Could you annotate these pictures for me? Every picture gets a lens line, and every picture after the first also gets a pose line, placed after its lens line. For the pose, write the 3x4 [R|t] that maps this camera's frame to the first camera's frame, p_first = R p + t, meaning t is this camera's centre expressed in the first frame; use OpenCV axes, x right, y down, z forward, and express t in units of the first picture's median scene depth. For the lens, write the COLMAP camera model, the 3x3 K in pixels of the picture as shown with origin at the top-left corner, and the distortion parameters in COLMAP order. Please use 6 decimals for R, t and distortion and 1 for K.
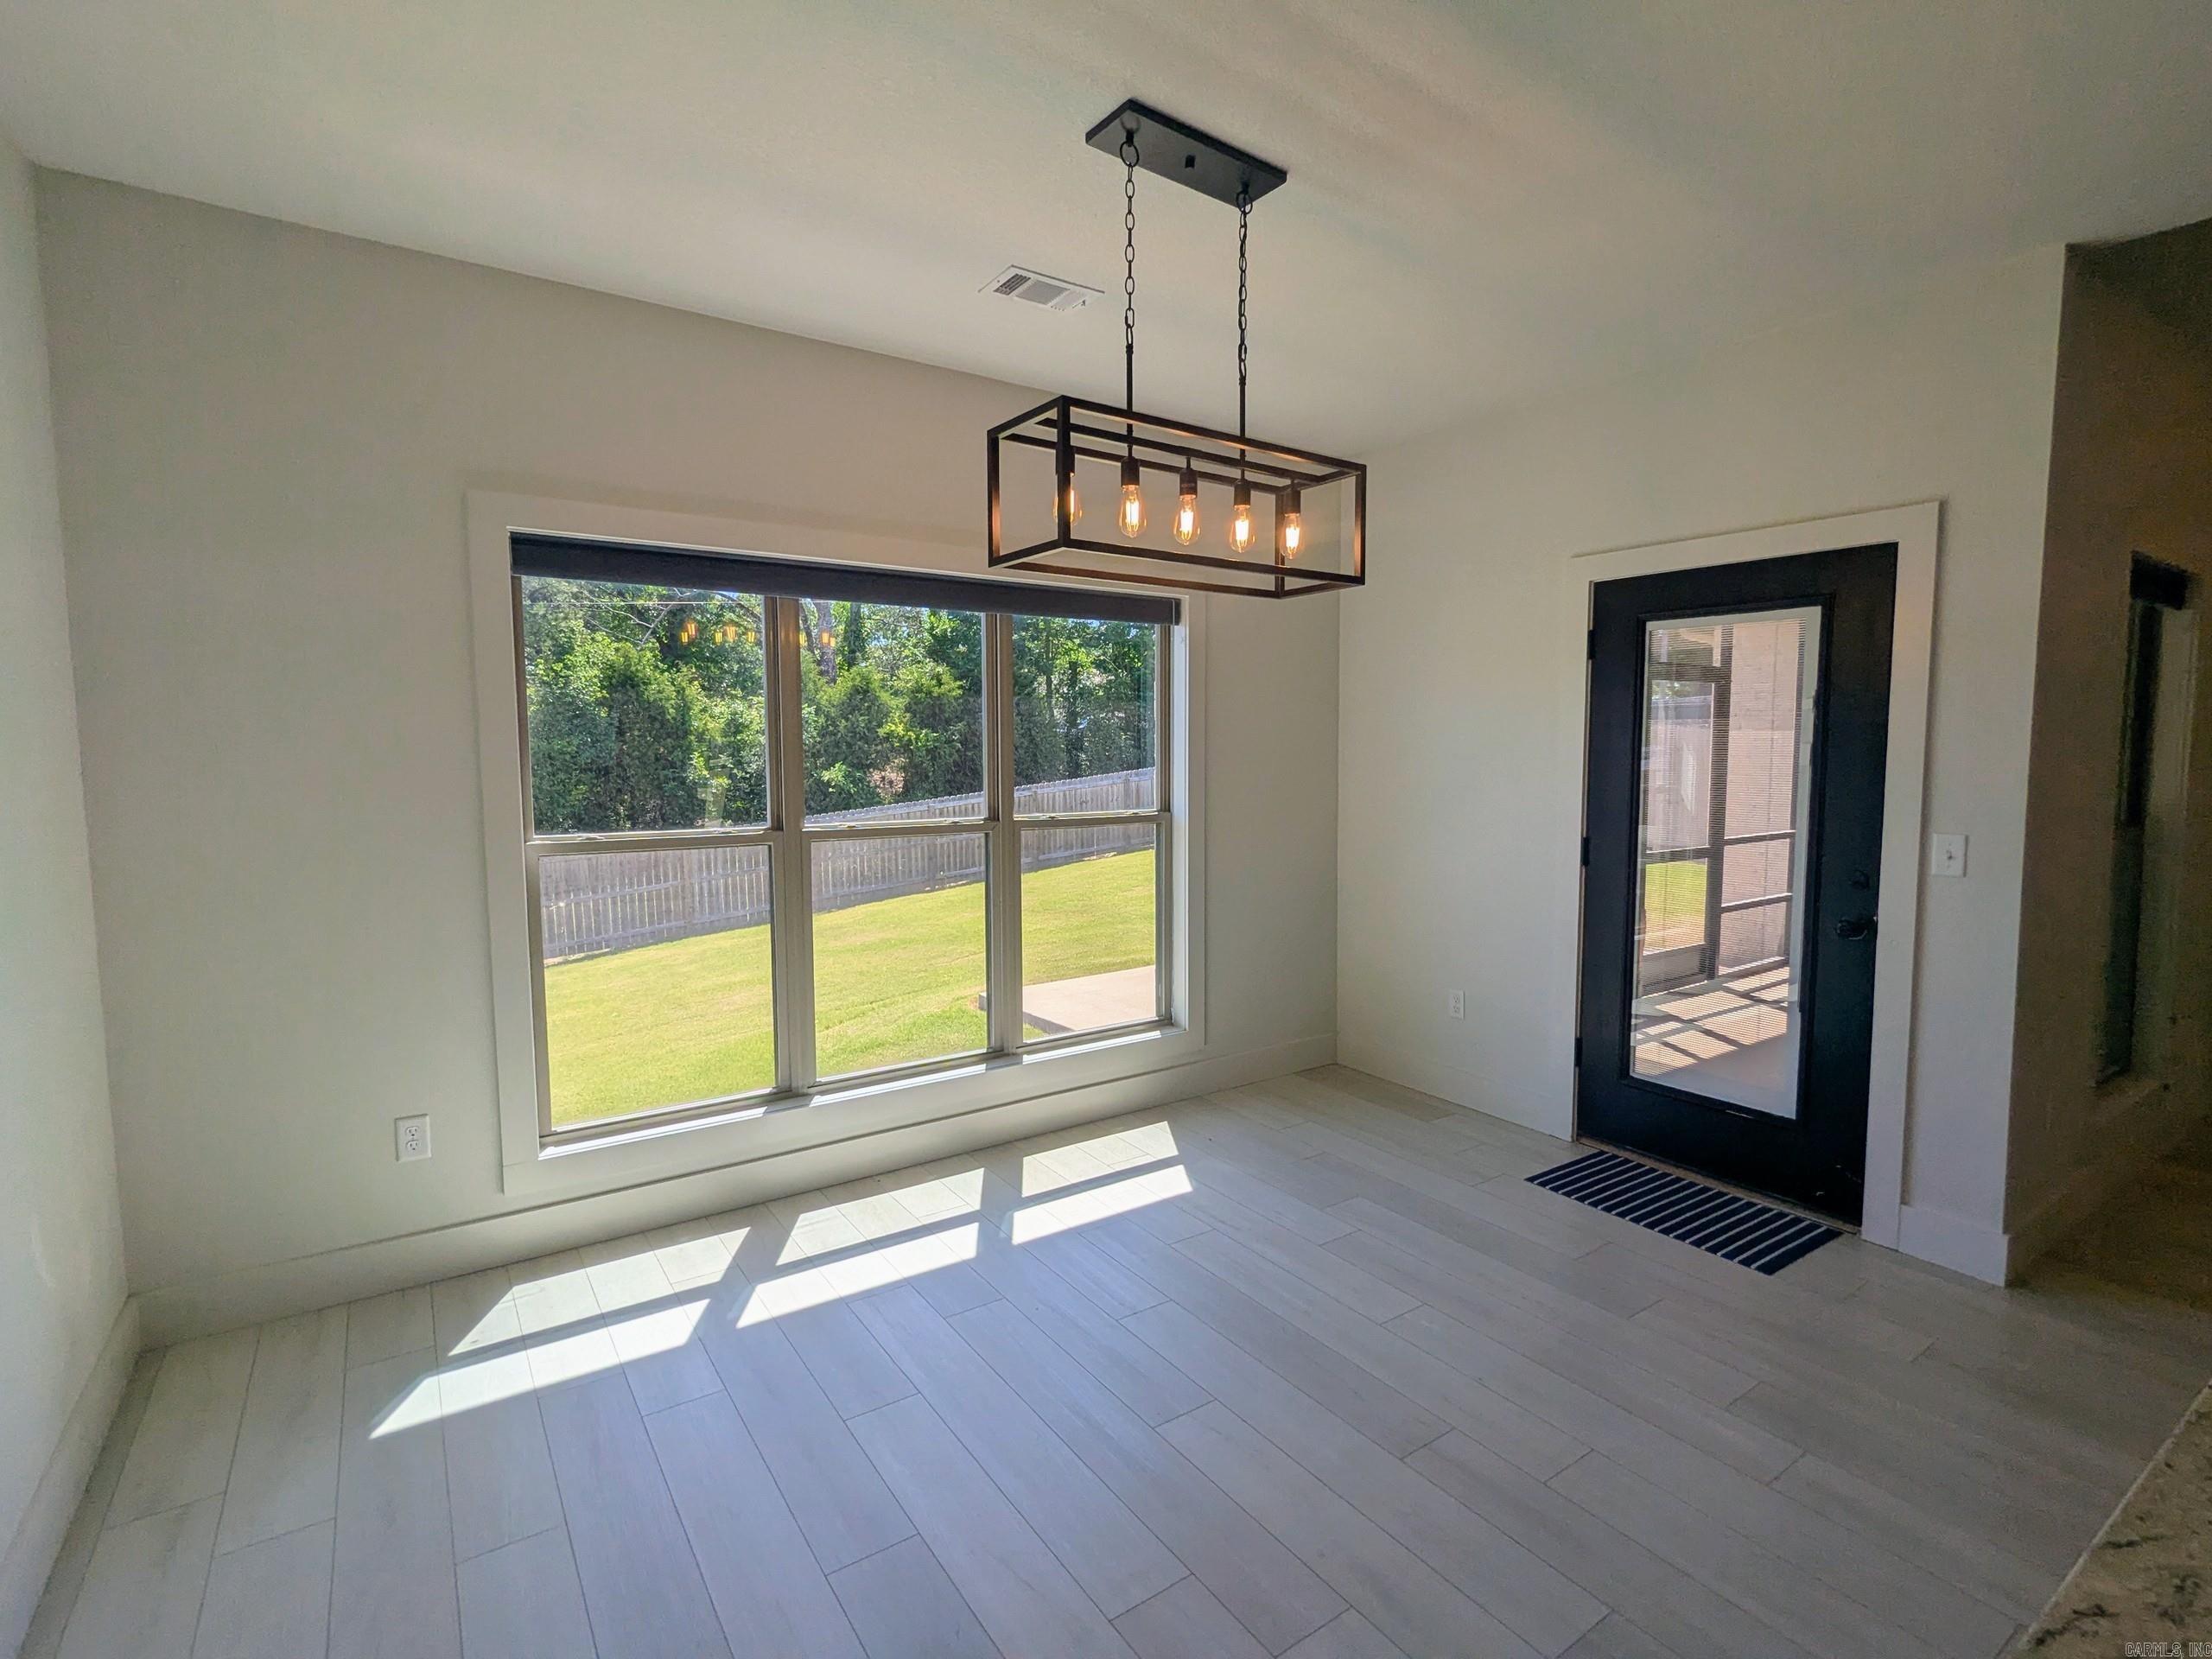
lens RADIAL K [[1036.1, 0, 1110.6], [0, 1036.1, 822.0], [0, 0, 1]] dist [0.018507, 0.000084]
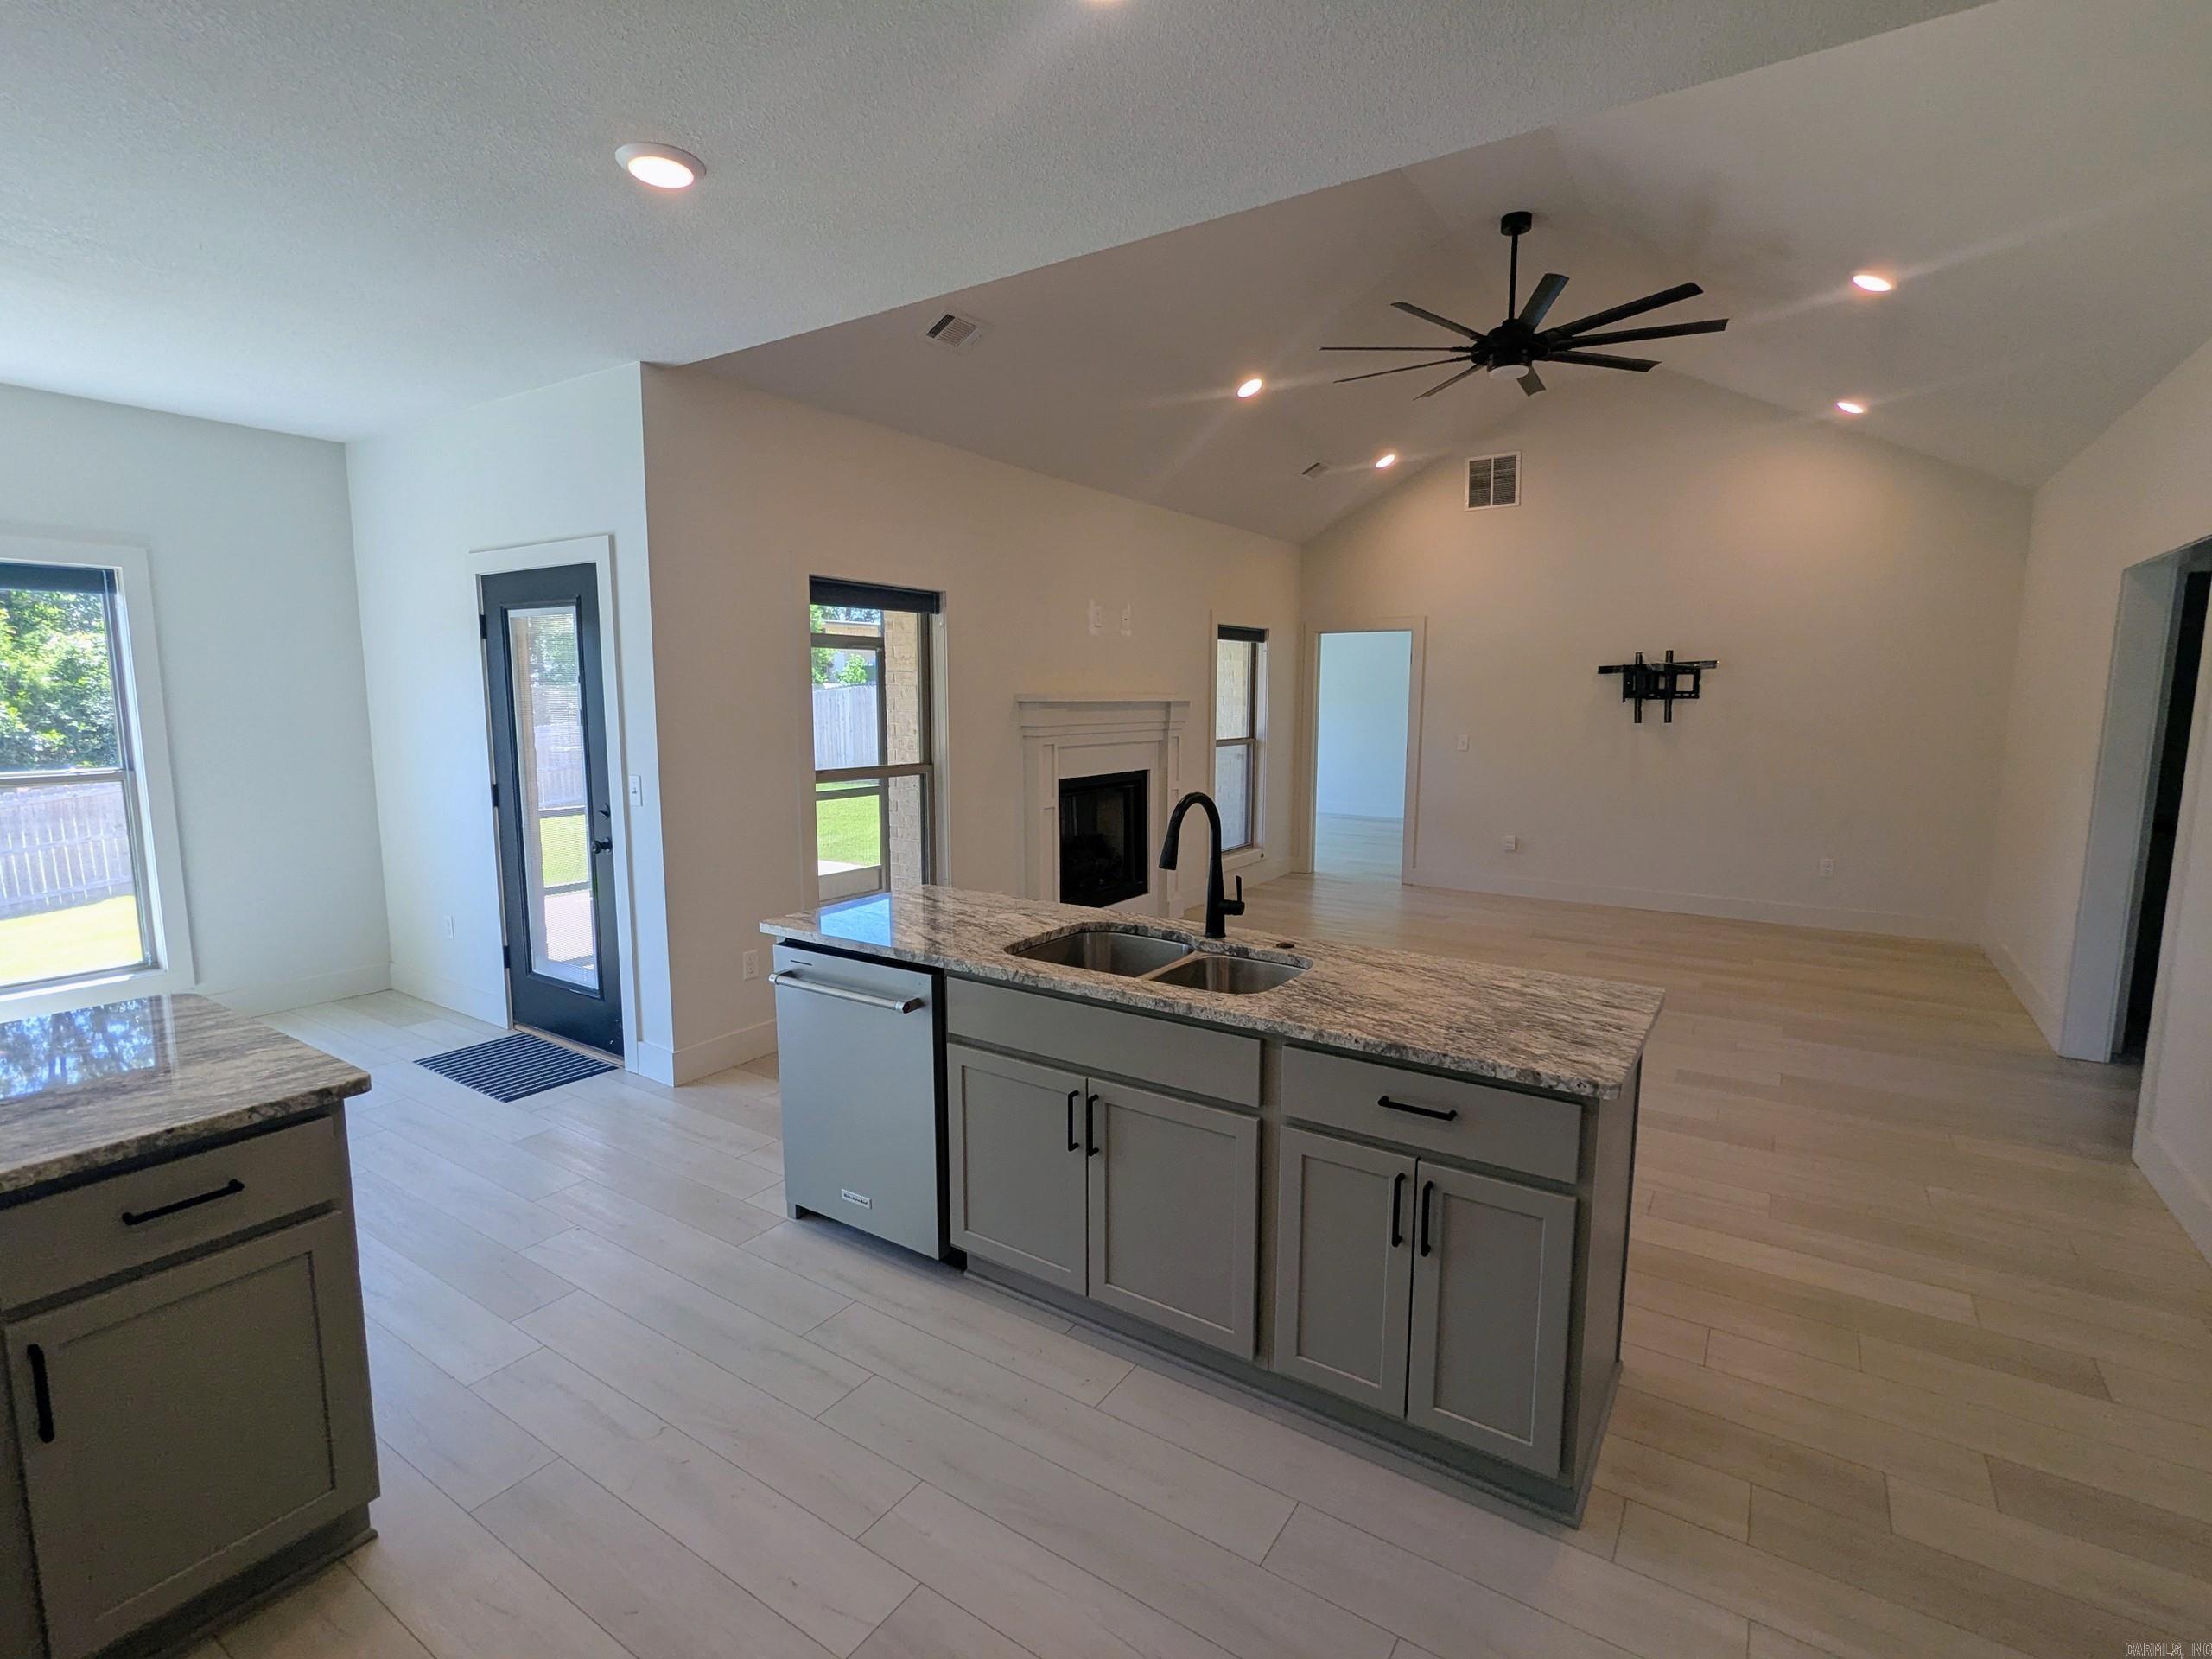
lens RADIAL K [[1034.3, 0, 1103.3], [0, 1034.3, 850.9], [0, 0, 1]] dist [-0.005459, -0.000336]
pose [[0.931635, -0.049075, 0.360067, 0.789554], [0.020610, 0.996380, 0.082475, 0.007535], [-0.362811, -0.069415, 0.929274, -0.463701]]
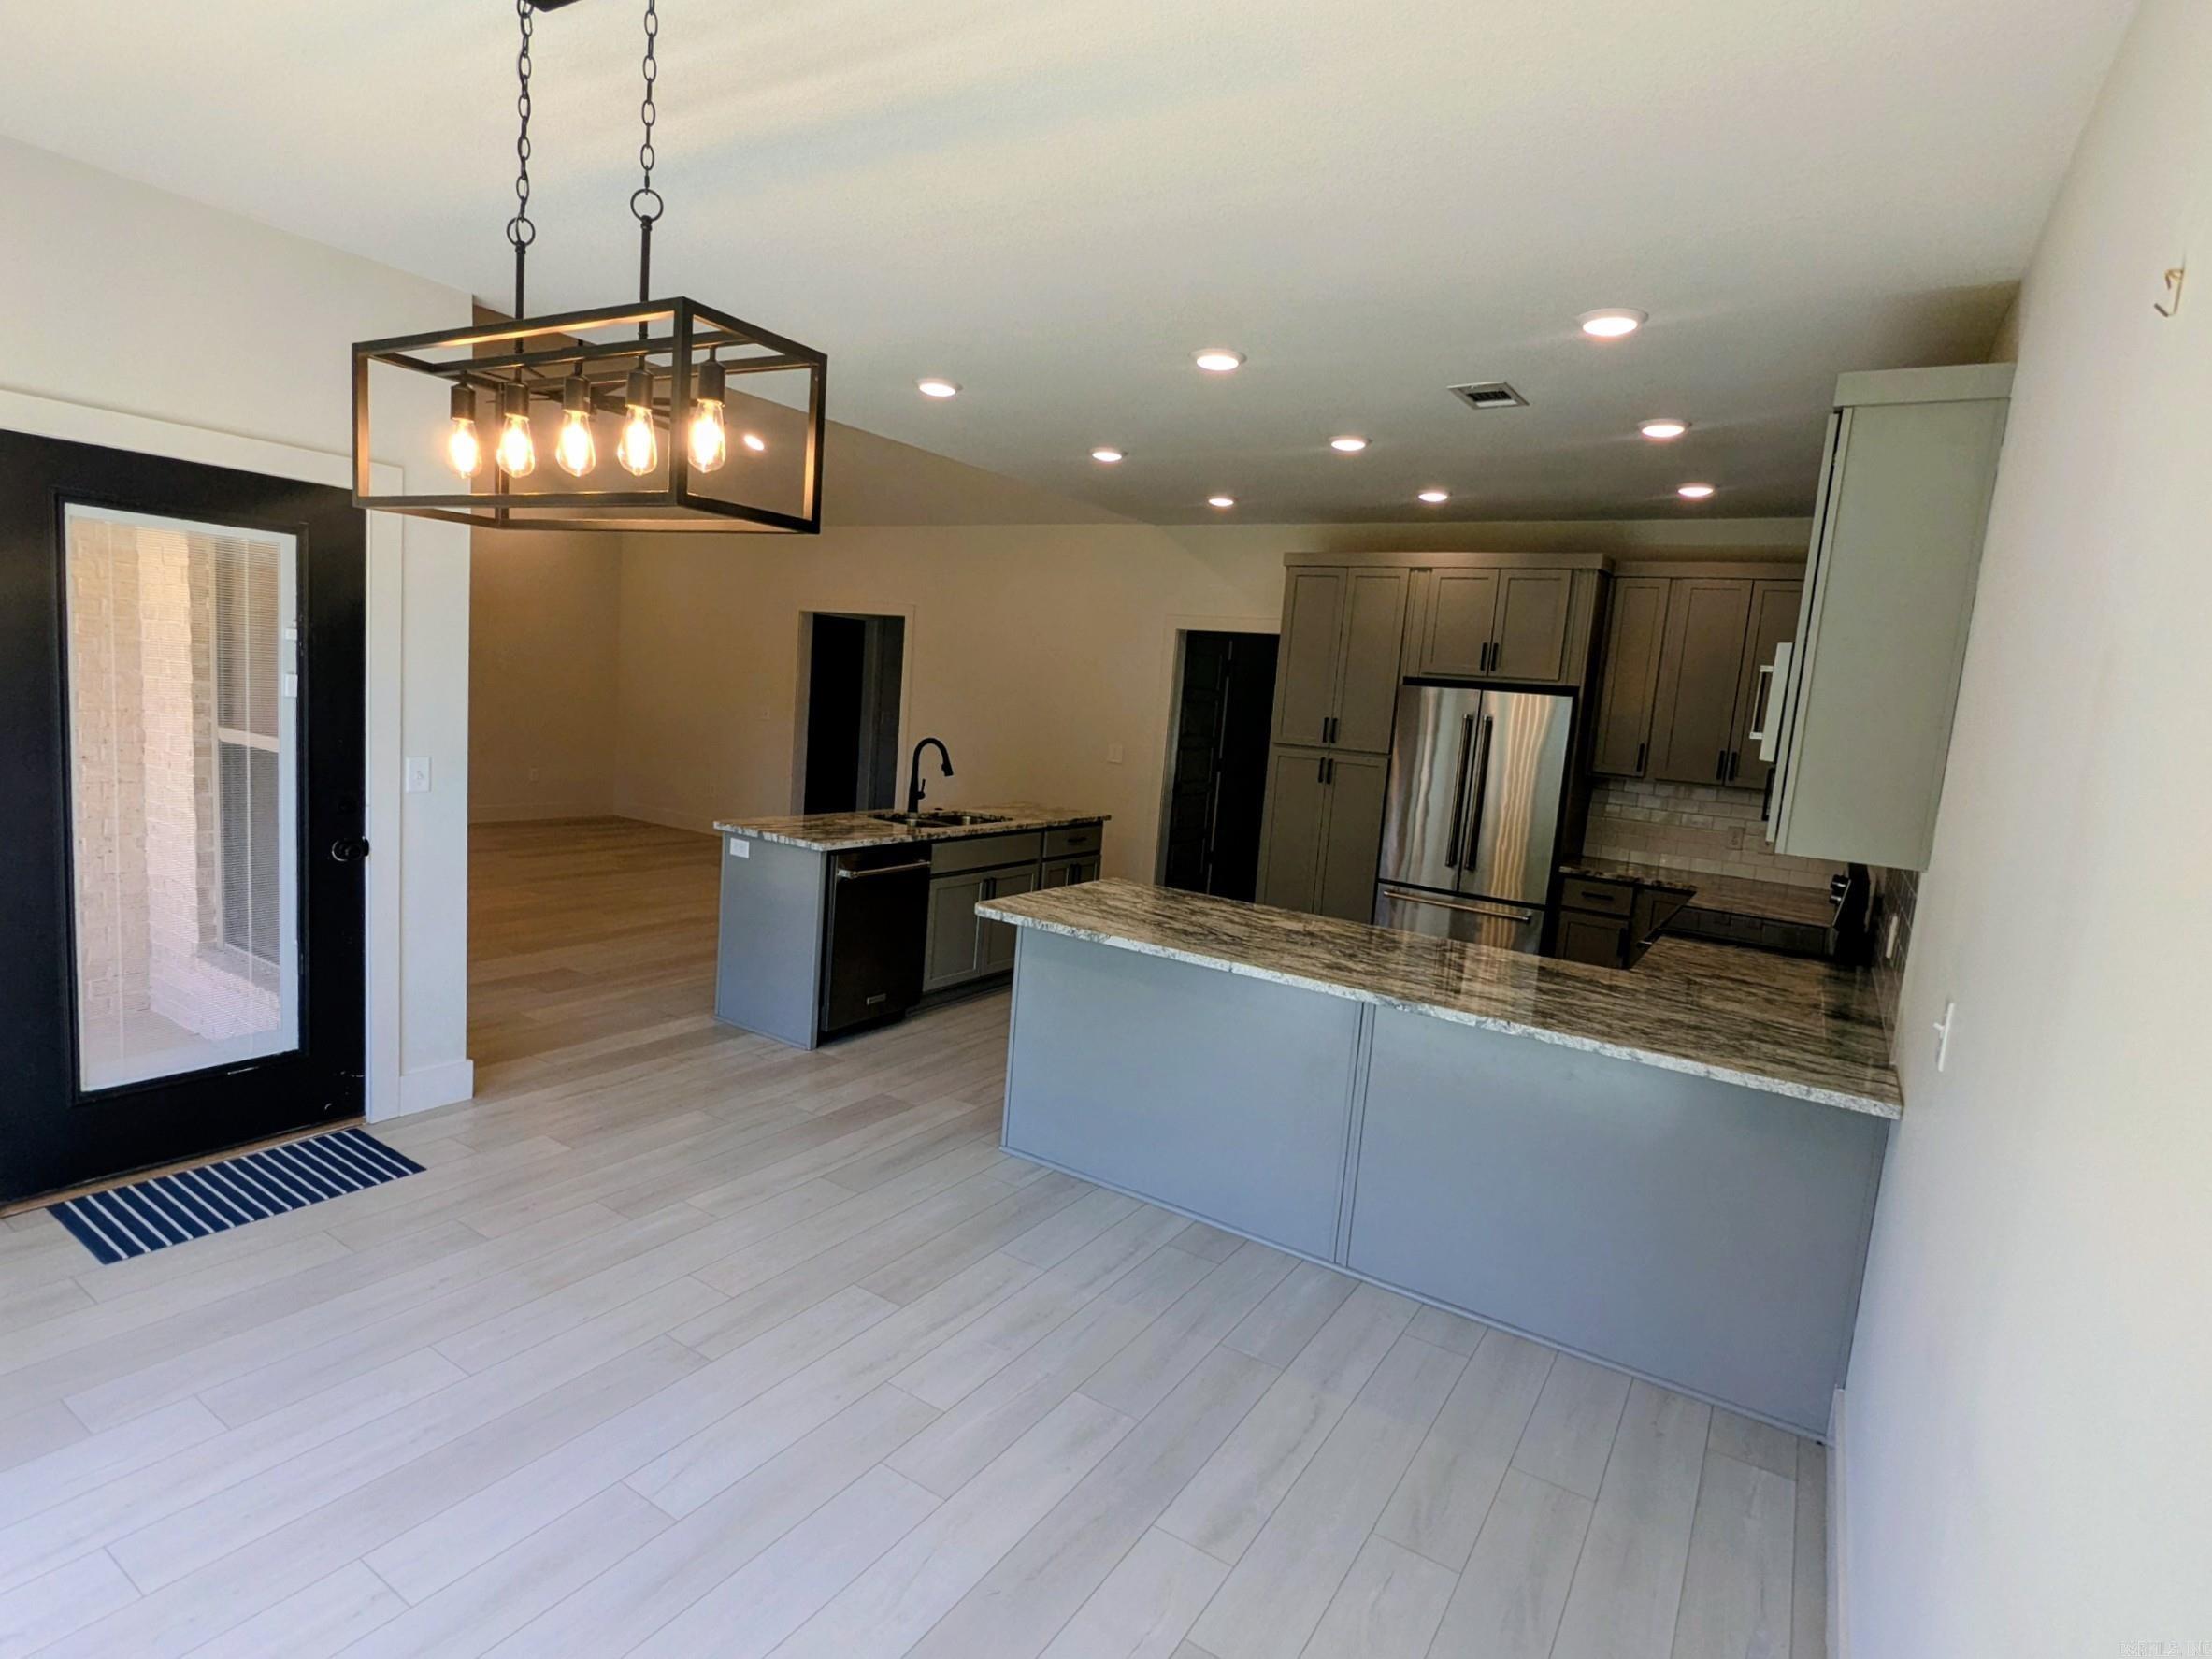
lens RADIAL K [[1135.6, 0, 1106.0], [0, 1135.6, 829.5], [0, 0, 1]] dist [0.001372, 0.000220]
pose [[-0.386877, -0.141305, 0.911241, -0.609628], [-0.013275, 0.988940, 0.147718, -0.095726], [-0.922036, 0.045052, -0.384474, 0.694851]]
